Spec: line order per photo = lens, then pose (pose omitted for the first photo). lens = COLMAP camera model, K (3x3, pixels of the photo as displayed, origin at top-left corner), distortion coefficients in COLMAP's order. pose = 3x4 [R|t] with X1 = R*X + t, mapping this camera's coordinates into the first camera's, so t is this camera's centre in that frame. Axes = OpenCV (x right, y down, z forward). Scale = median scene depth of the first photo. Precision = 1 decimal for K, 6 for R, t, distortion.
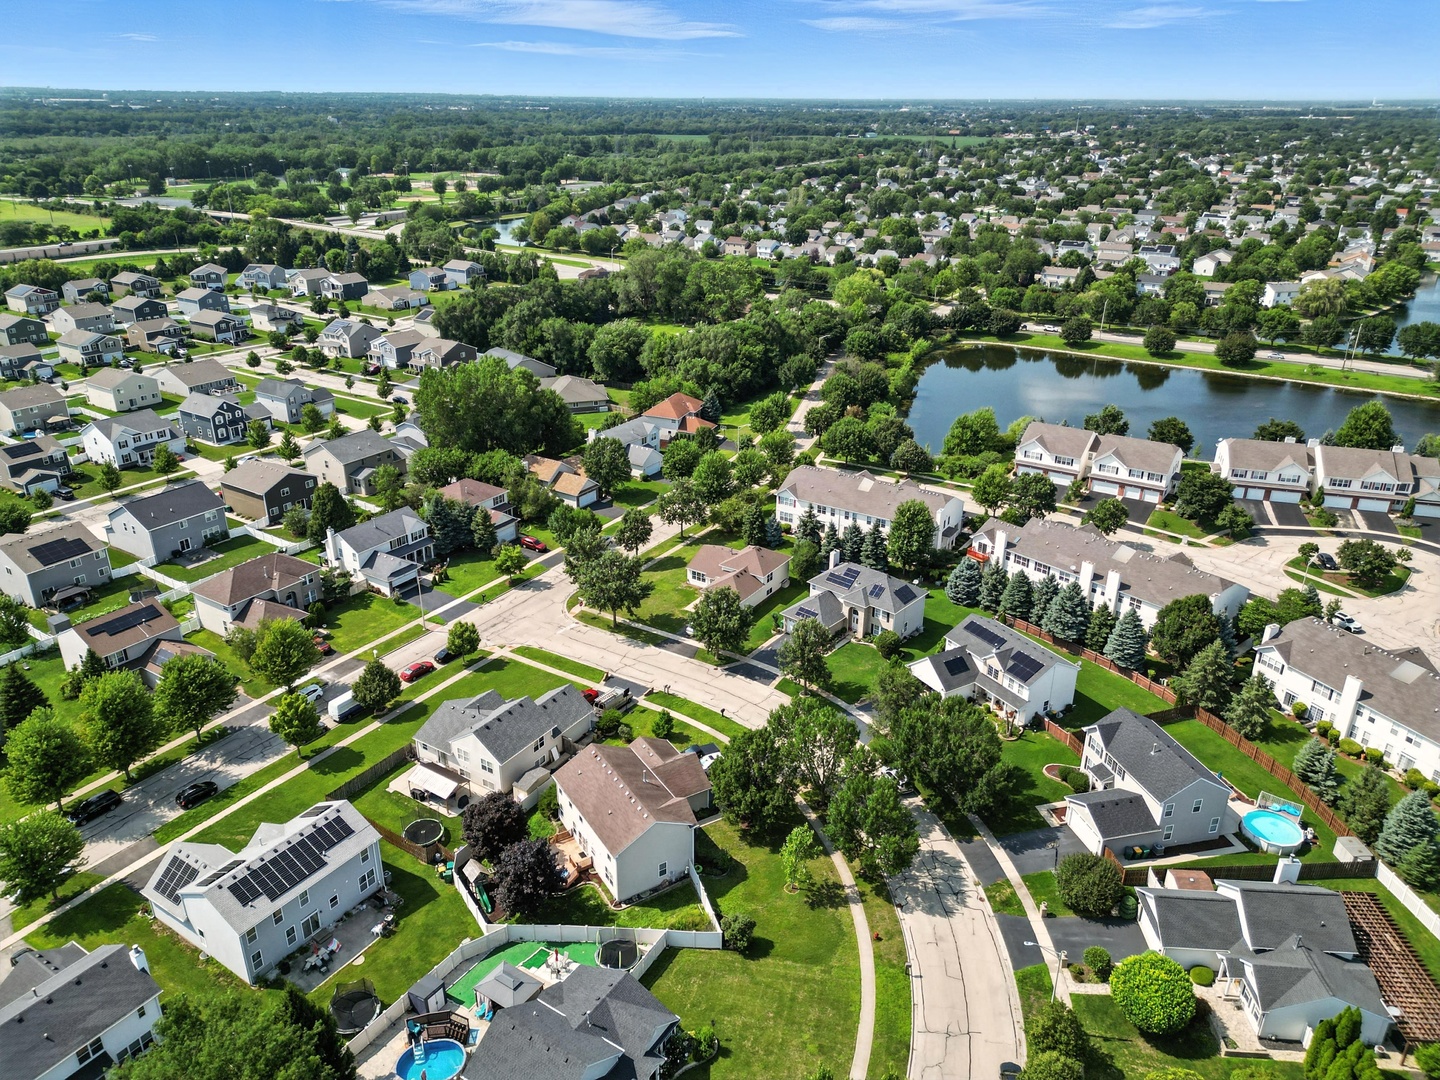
lens RADIAL K [[1007.6, 0, 725.3], [0, 1007.6, 541.4], [0, 0, 1]] dist [0.049607, -0.002641]
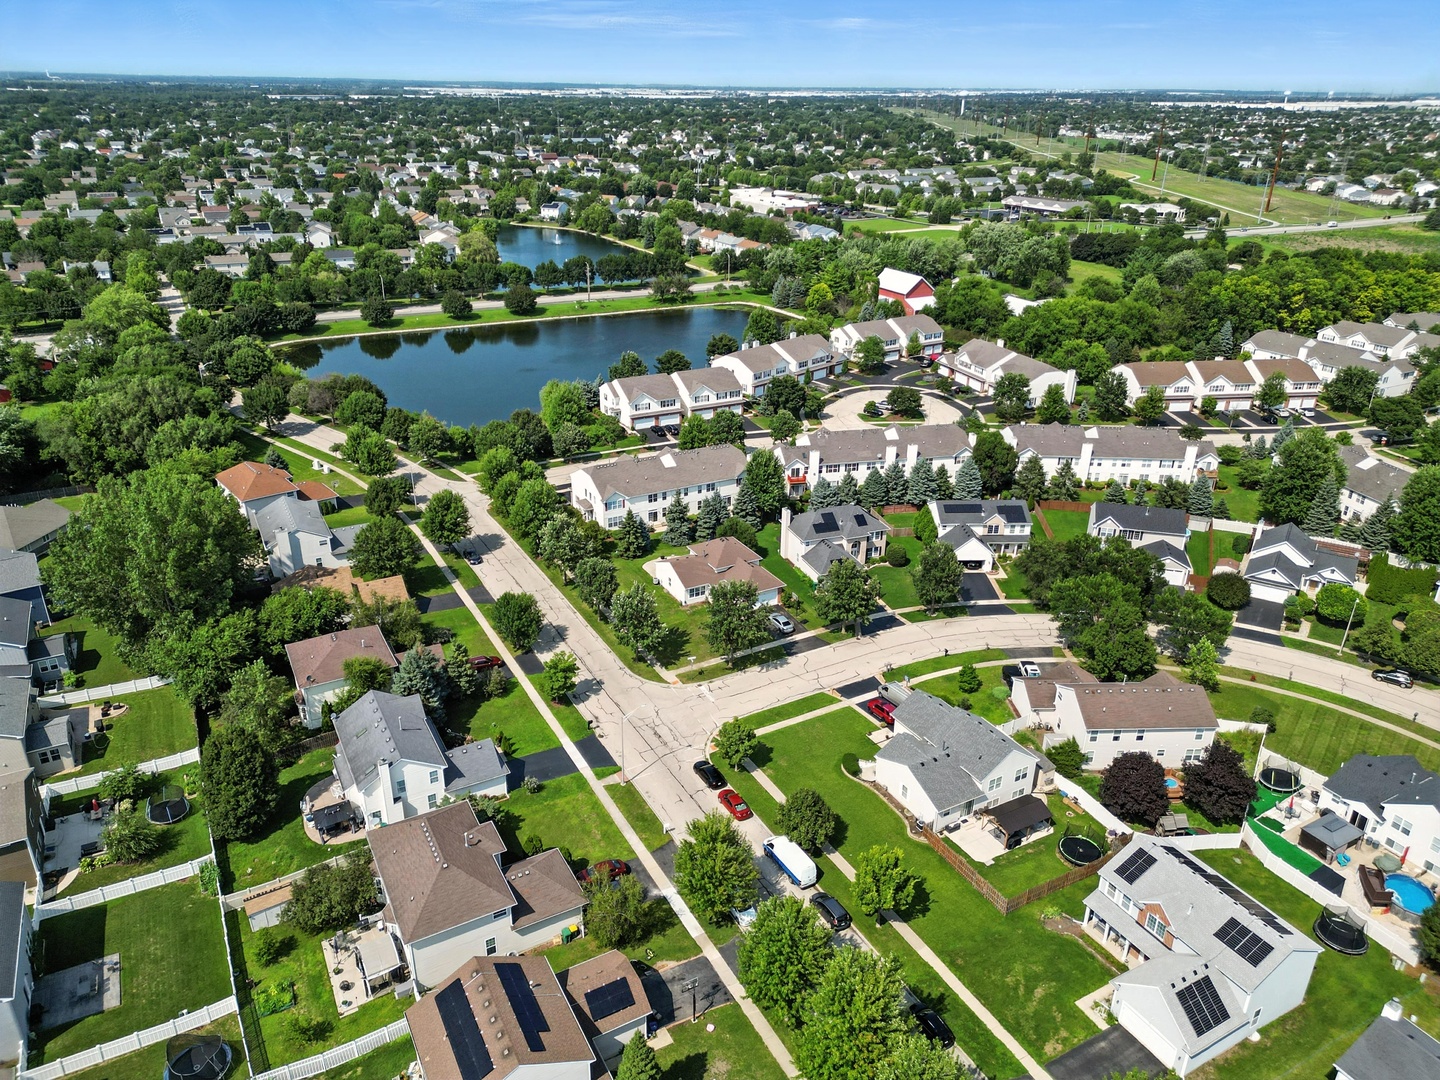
lens RADIAL K [[1007.6, 0, 725.3], [0, 1007.6, 541.4], [0, 0, 1]] dist [0.049607, -0.002641]
pose [[0.461291, -0.359310, 0.811238, -0.765419], [0.340993, 0.915902, 0.211770, -0.198453], [-0.819106, 0.178939, 0.545020, 0.484465]]
